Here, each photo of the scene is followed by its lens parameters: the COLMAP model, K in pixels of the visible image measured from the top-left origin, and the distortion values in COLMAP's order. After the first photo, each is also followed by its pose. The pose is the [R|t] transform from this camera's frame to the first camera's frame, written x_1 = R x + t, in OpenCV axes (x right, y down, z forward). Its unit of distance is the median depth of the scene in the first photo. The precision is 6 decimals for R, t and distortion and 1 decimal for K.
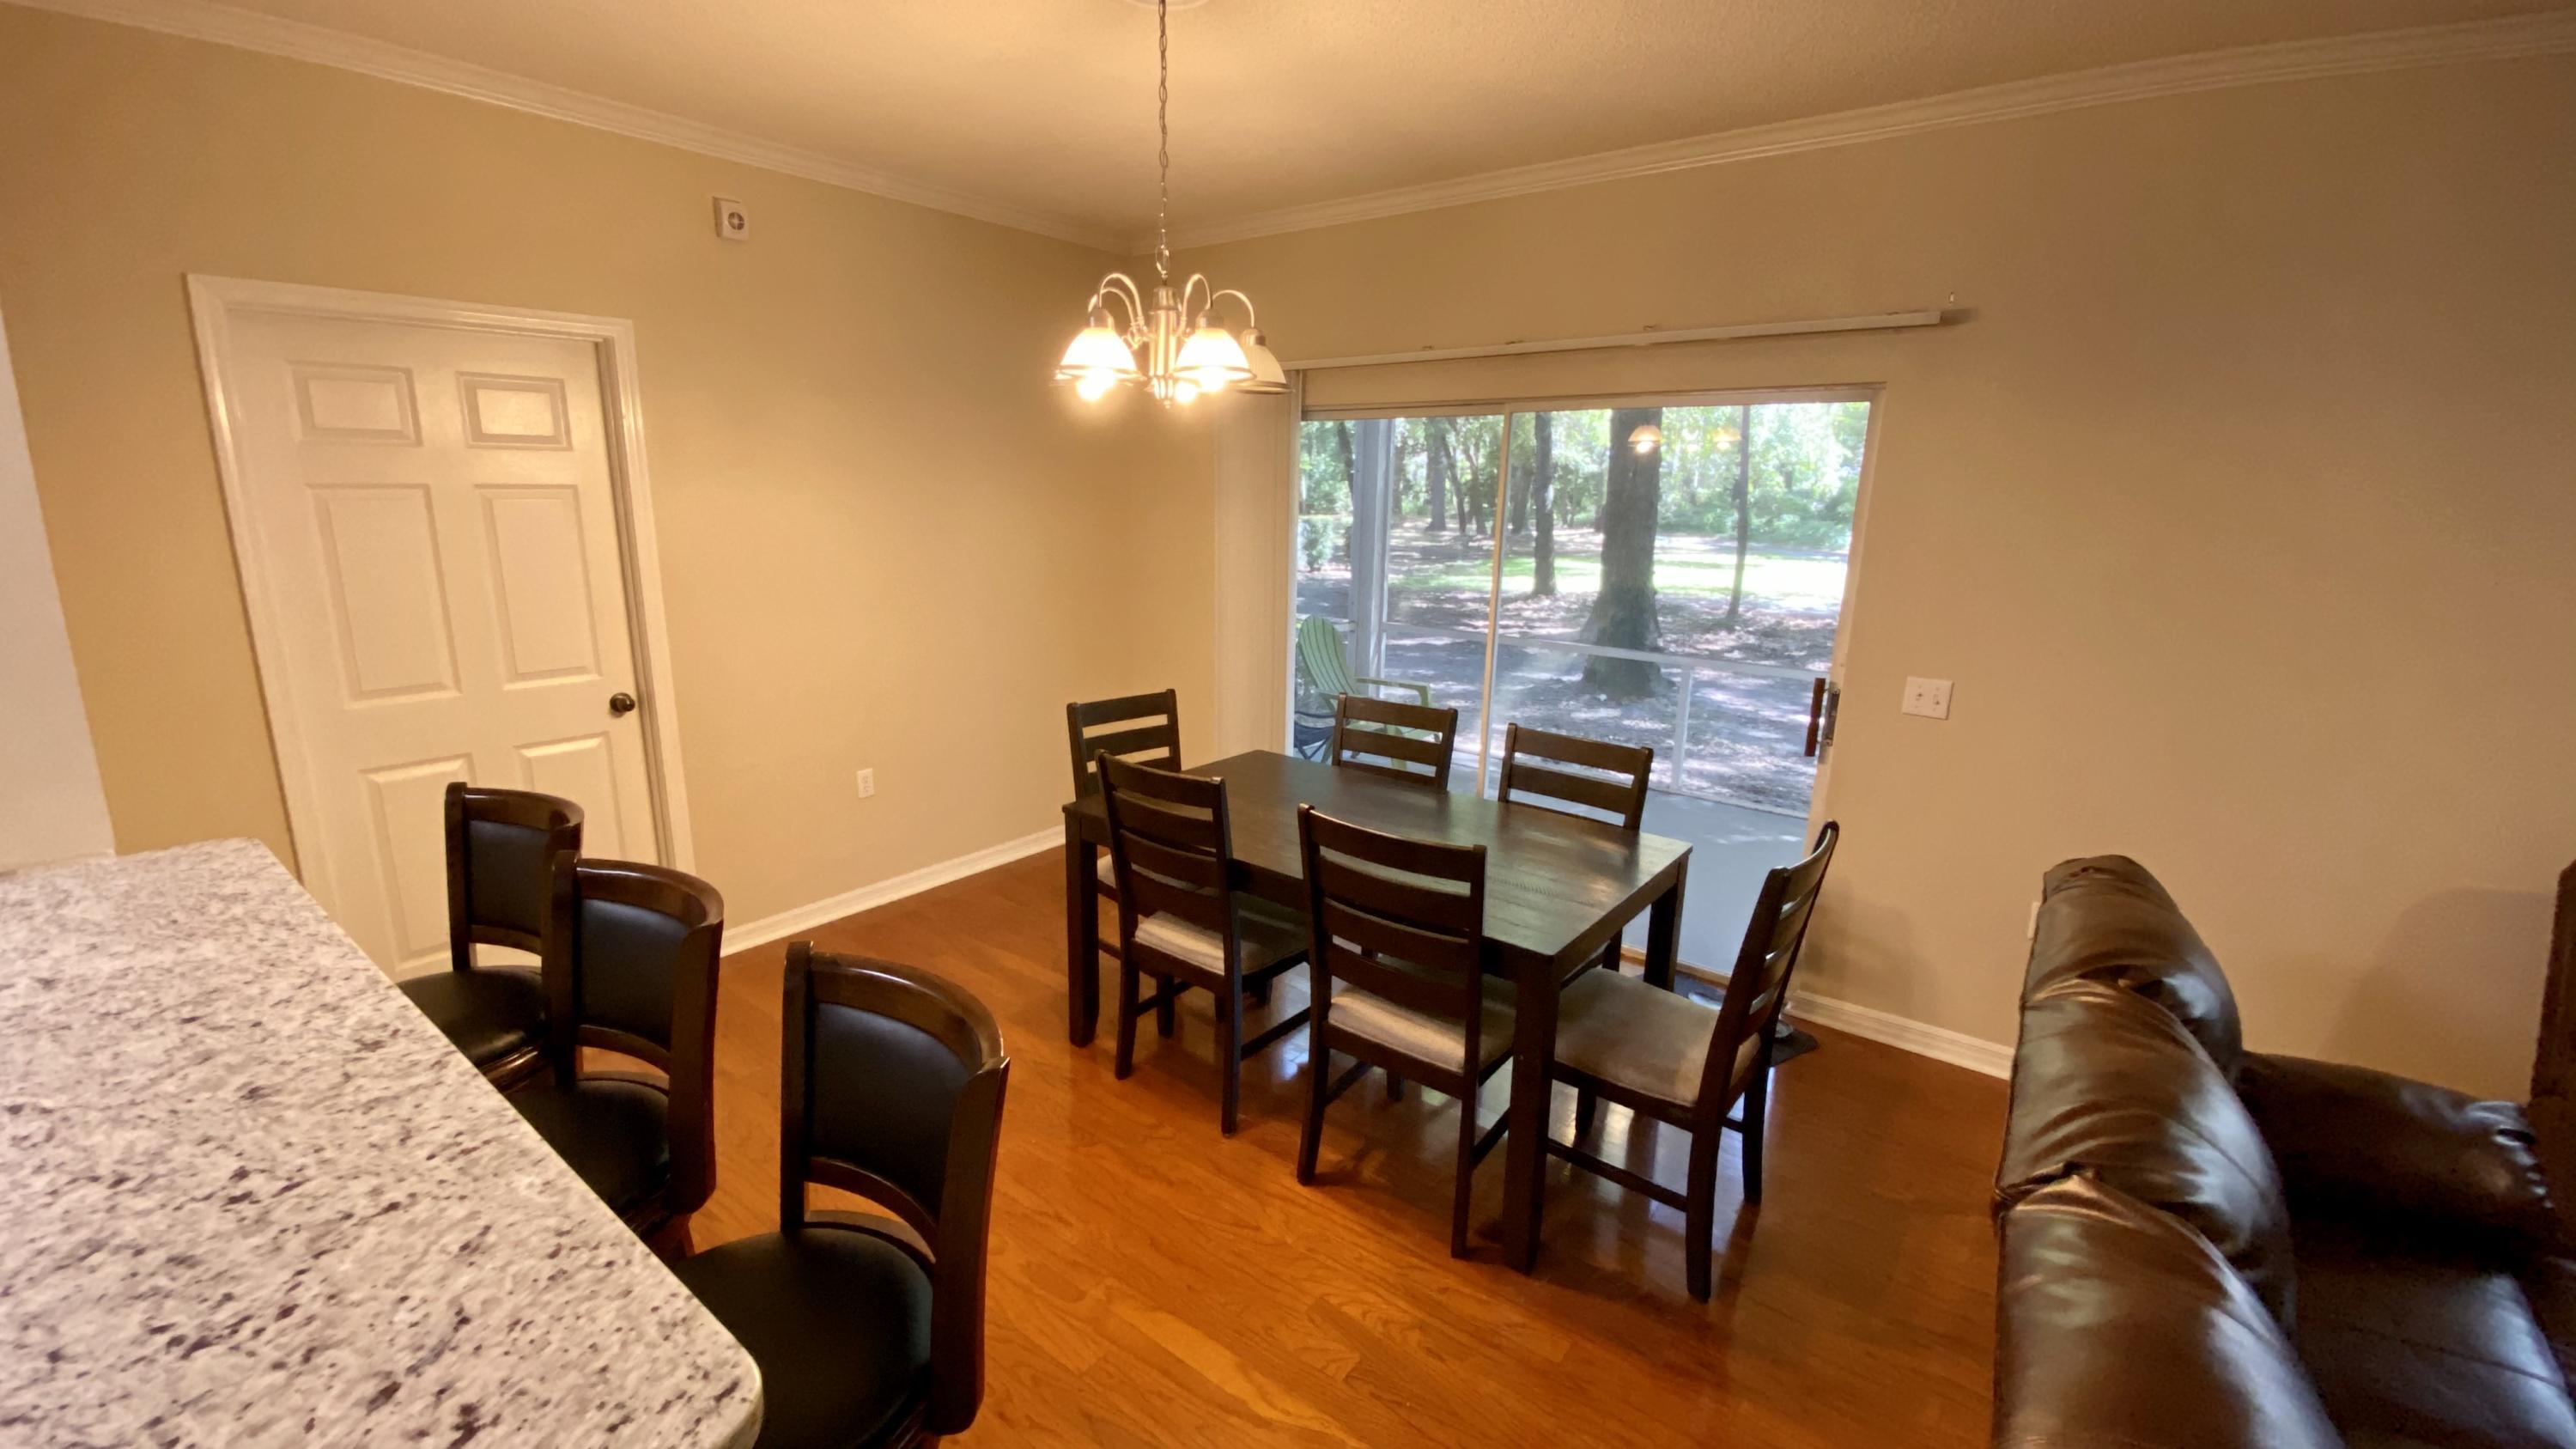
lens RADIAL K [[1048.4, 0, 1263.0], [0, 1048.4, 719.2], [0, 0, 1]] dist [0.031666, -0.024423]
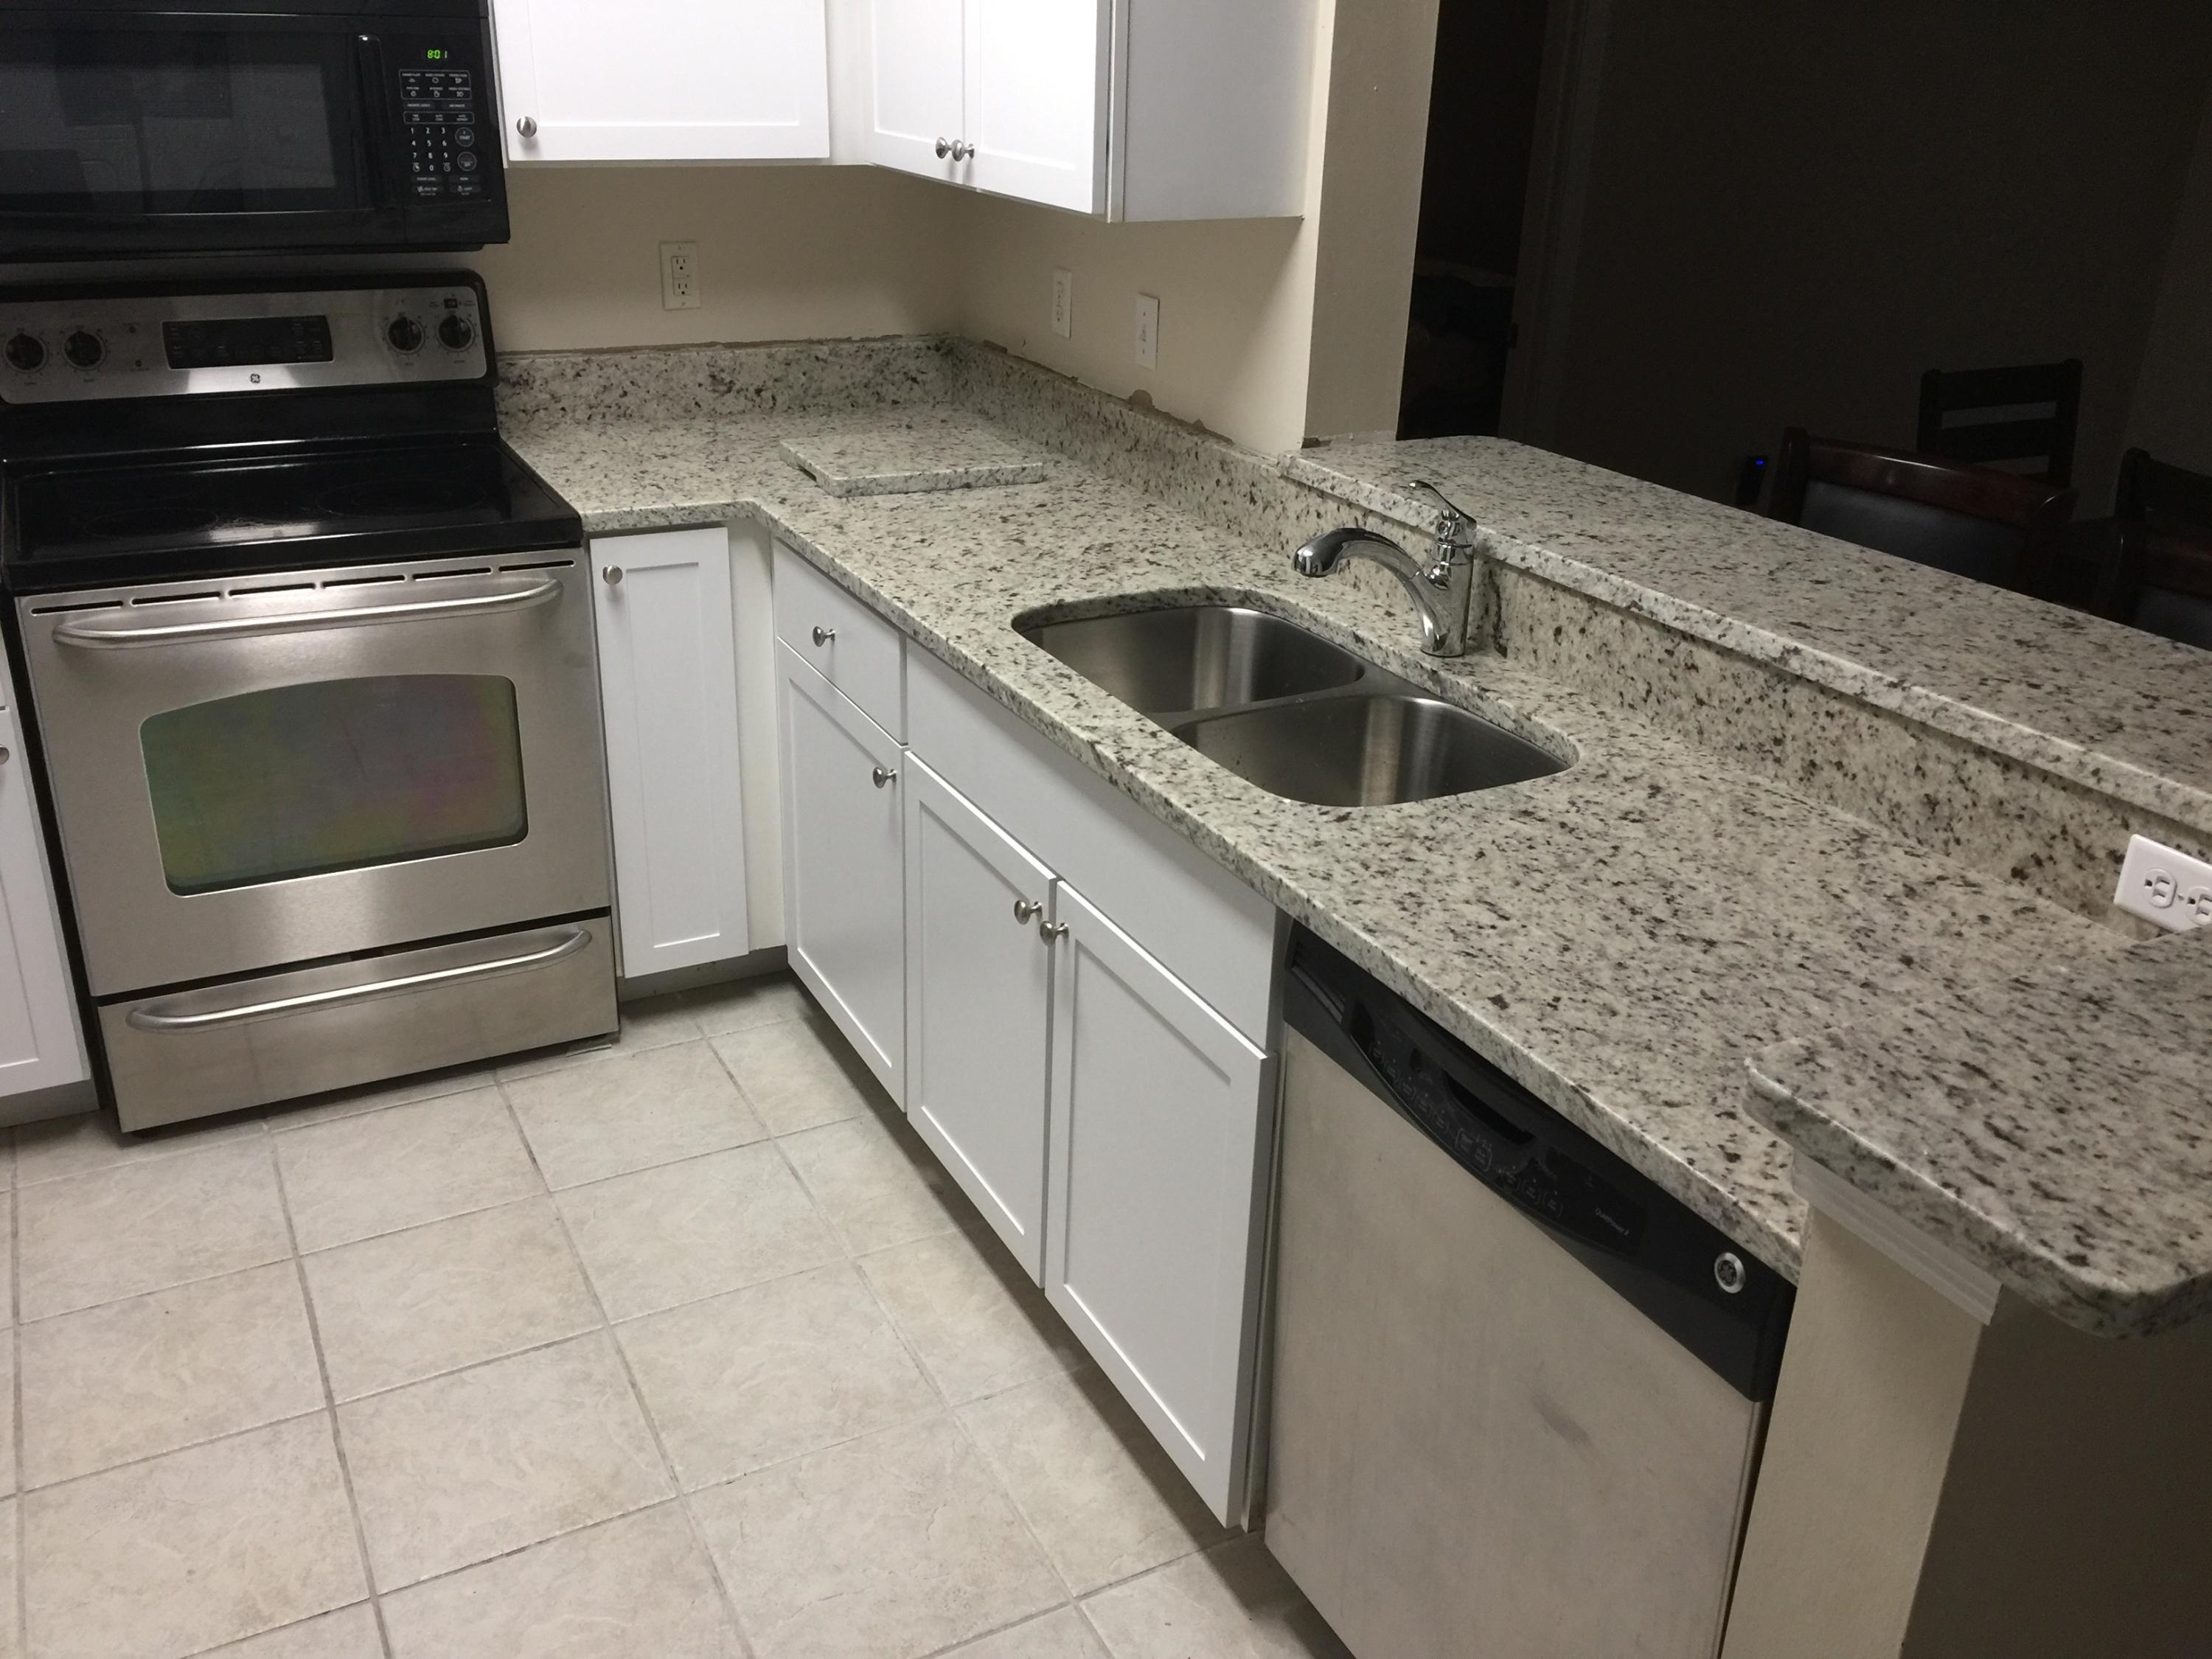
lens RADIAL K [[1892.7, 0, 1081.1], [0, 1892.7, 817.5], [0, 0, 1]] dist [0.078056, -0.110375]
pose [[0.914279, 0.169529, -0.367905, -0.380619], [-0.105485, 0.976520, 0.187835, 0.094671], [0.391110, -0.132925, 0.910694, -0.364219]]
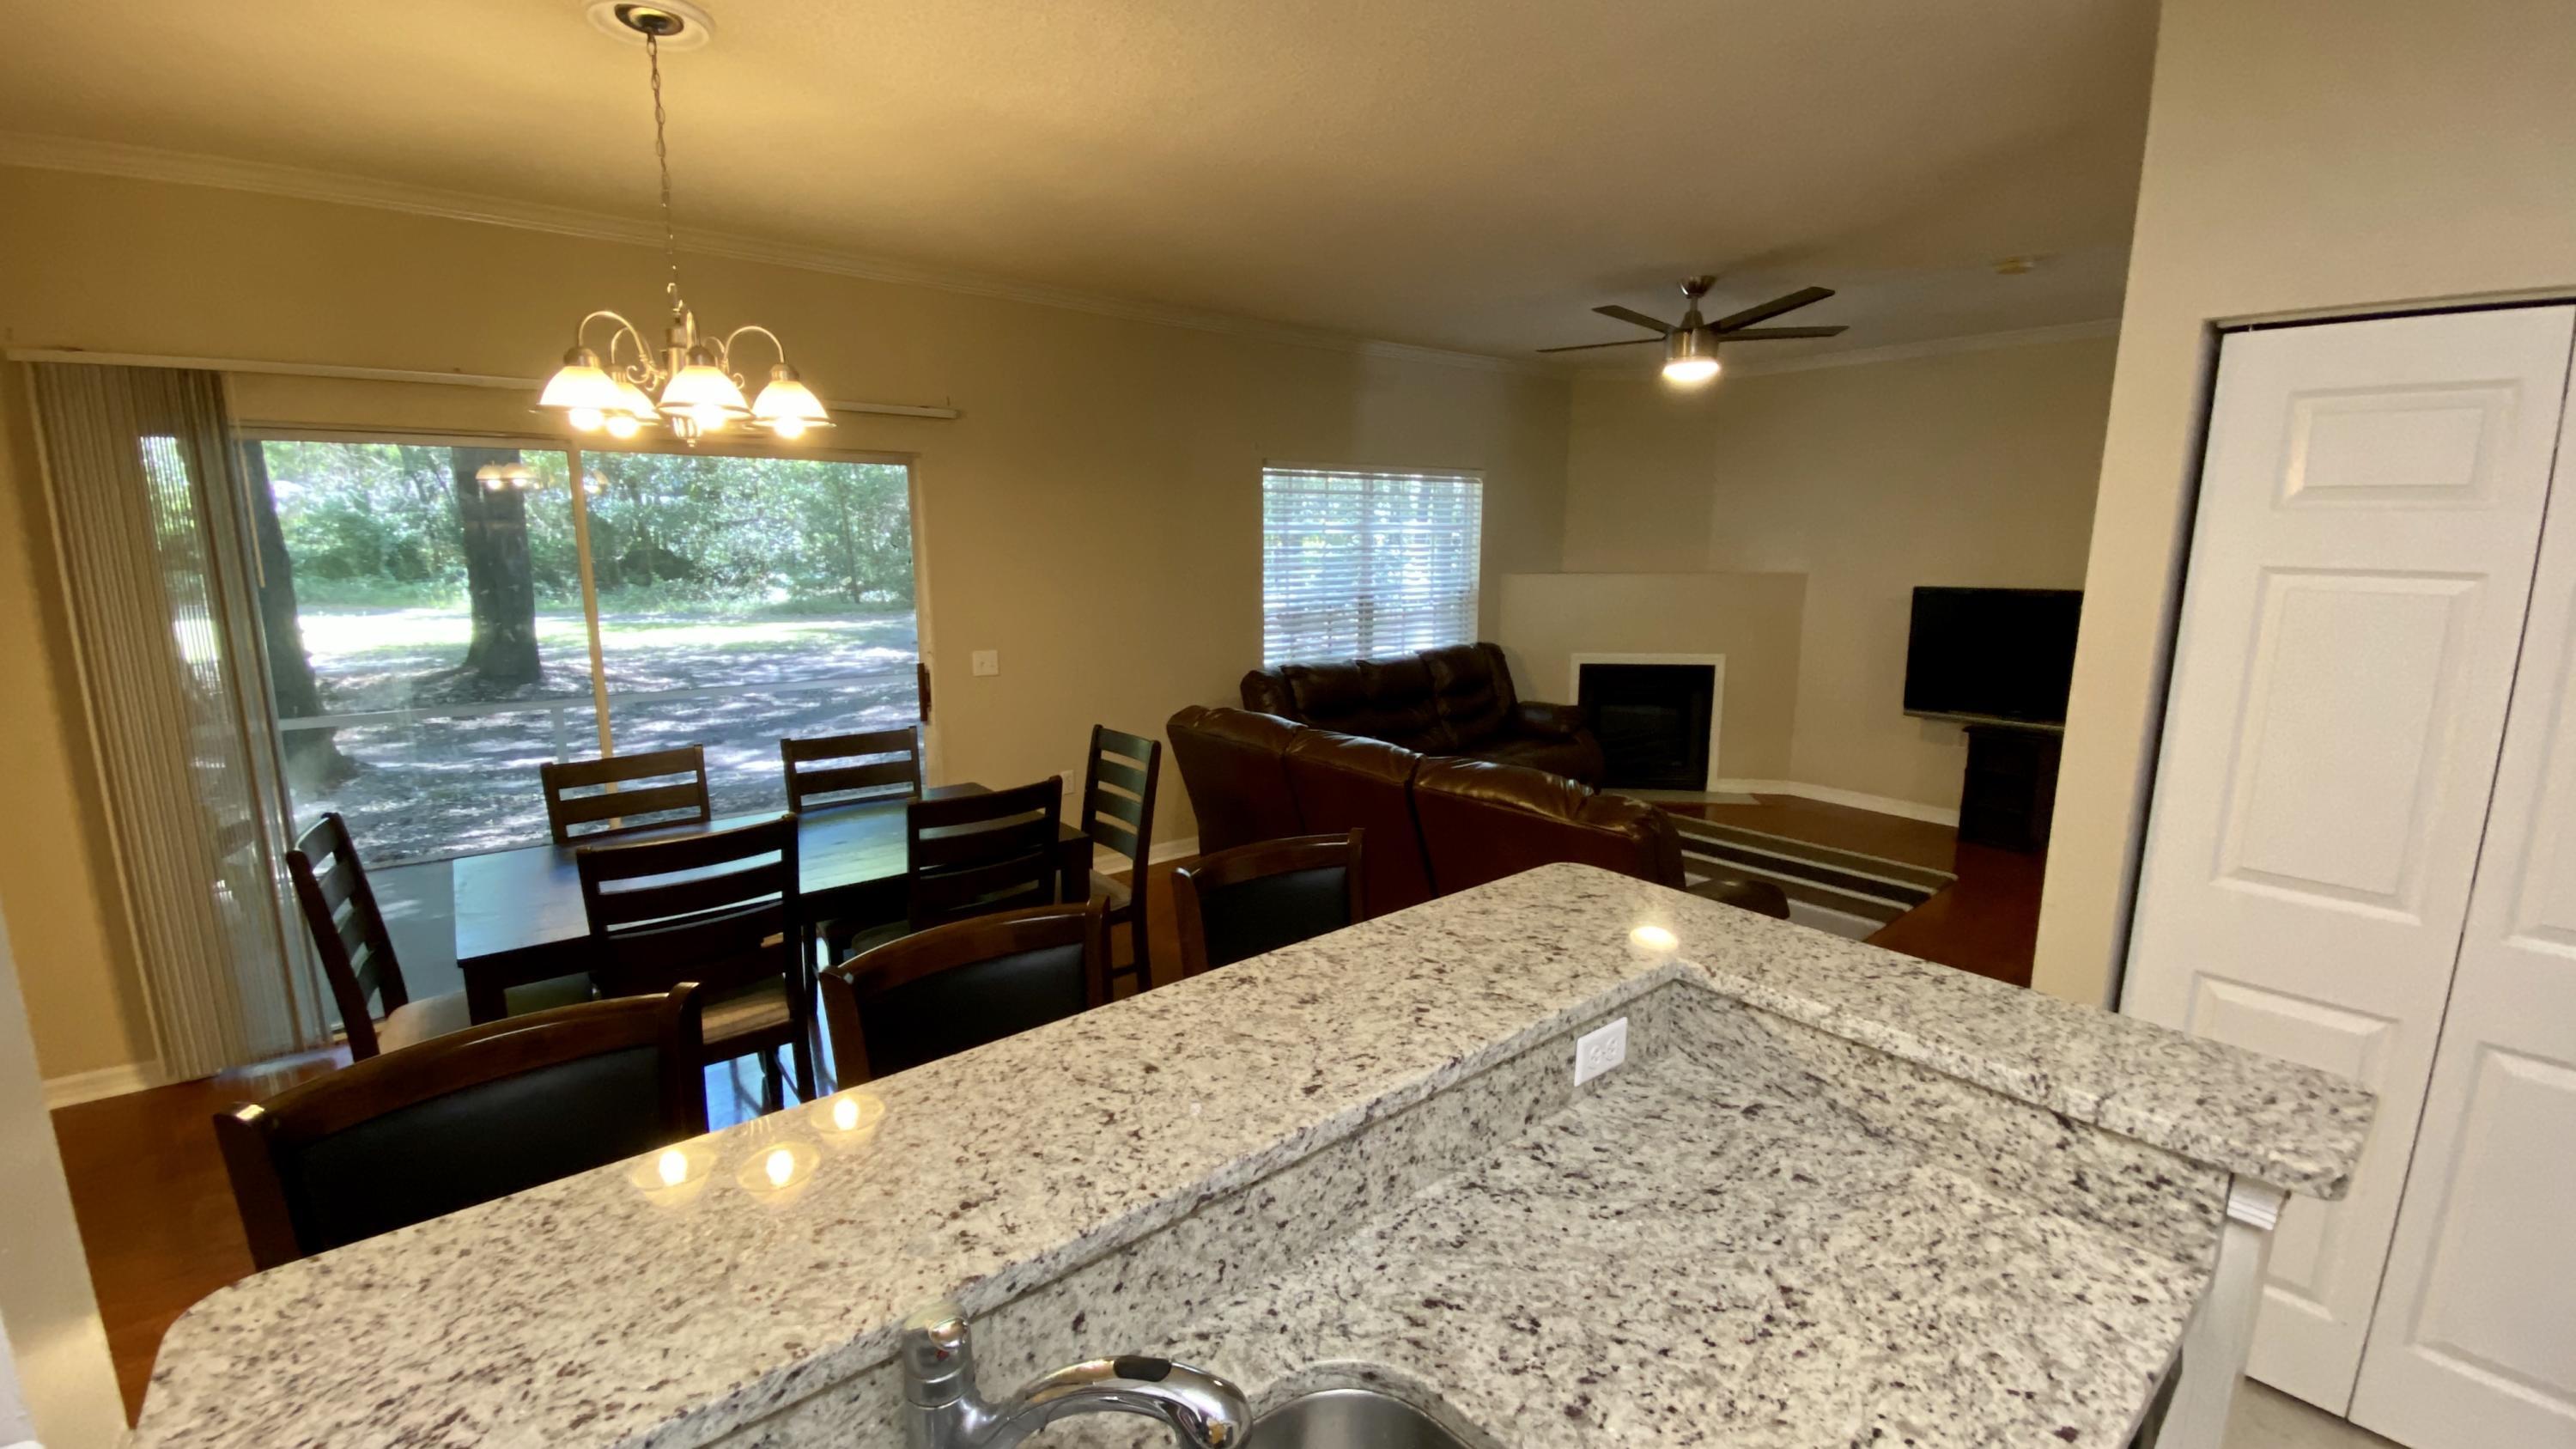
lens RADIAL K [[1039.7, 0, 1288.0], [0, 1039.7, 724.5], [0, 0, 1]] dist [0.053039, -0.047620]
pose [[0.212609, -0.190604, 0.958367, -0.744073], [0.218992, 0.965136, 0.143368, -0.054938], [-0.952282, 0.179393, 0.246937, 0.230196]]
